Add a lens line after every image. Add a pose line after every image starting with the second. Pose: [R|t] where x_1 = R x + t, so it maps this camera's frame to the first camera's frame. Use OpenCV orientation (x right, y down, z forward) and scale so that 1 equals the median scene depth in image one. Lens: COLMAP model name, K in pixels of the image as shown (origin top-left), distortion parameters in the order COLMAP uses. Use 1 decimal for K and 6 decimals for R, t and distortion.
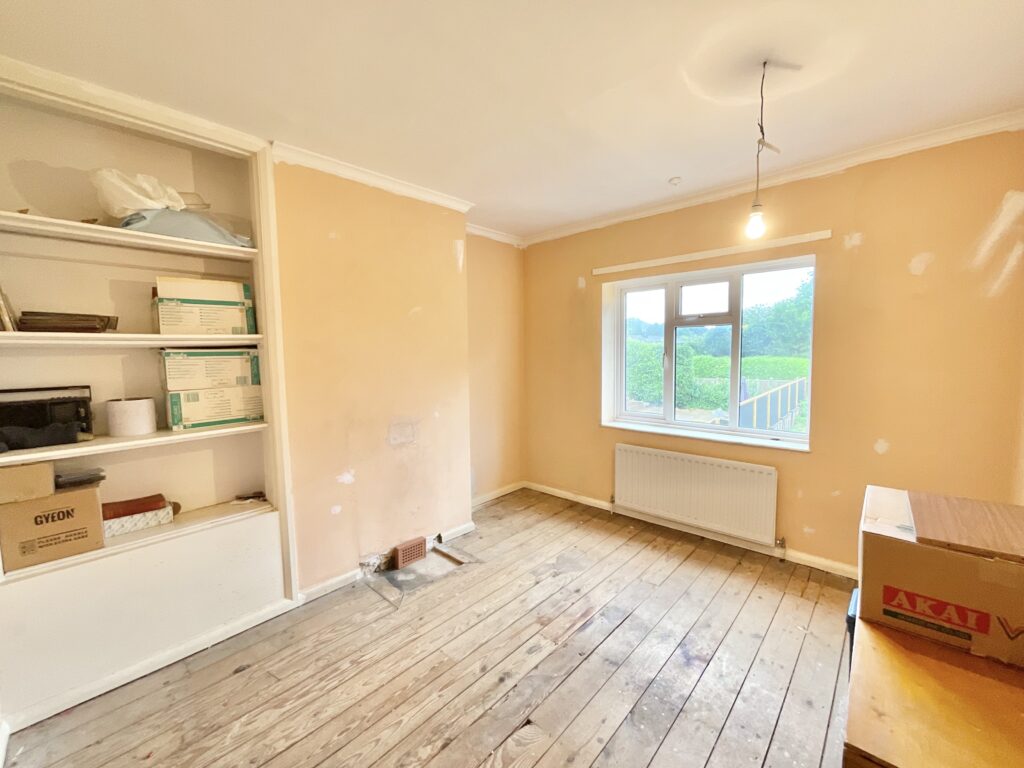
lens RADIAL K [[416.3, 0, 511.5], [0, 416.3, 385.3], [0, 0, 1]] dist [0.001496, -0.000241]
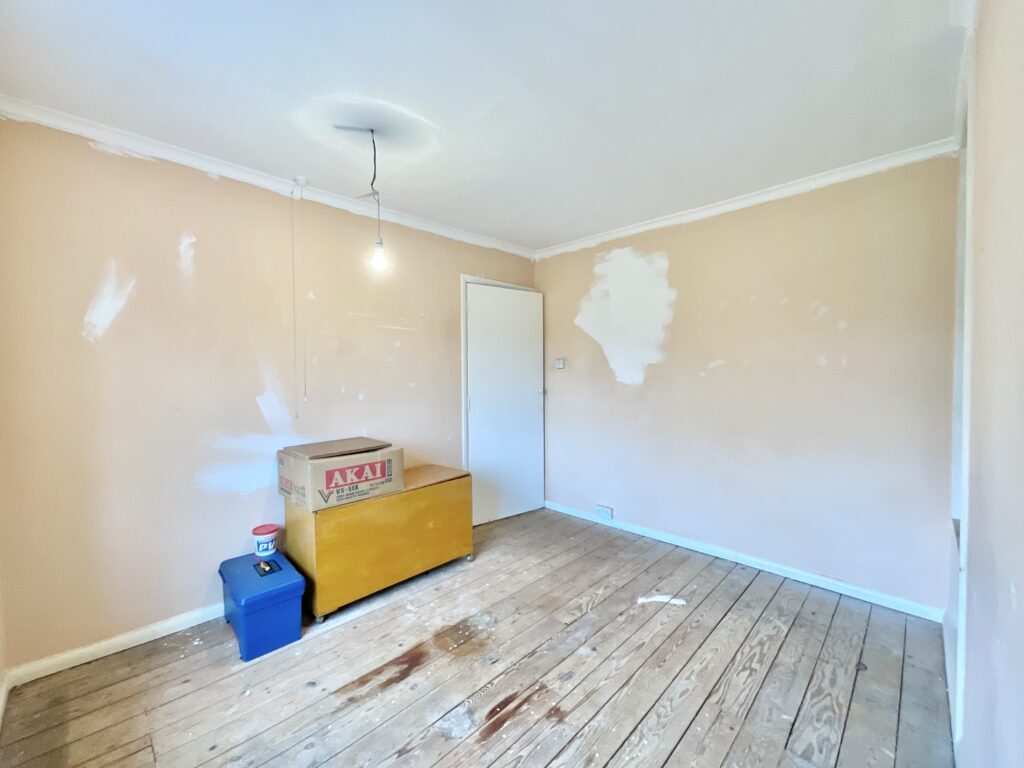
lens RADIAL K [[416.3, 0, 508.7], [0, 416.3, 382.9], [0, 0, 1]] dist [0.001496, -0.000241]
pose [[-0.998667, 0.027609, 0.043603, 0.127364], [0.032102, 0.993851, 0.105969, -0.121321], [-0.040409, 0.107227, -0.993413, 1.905698]]
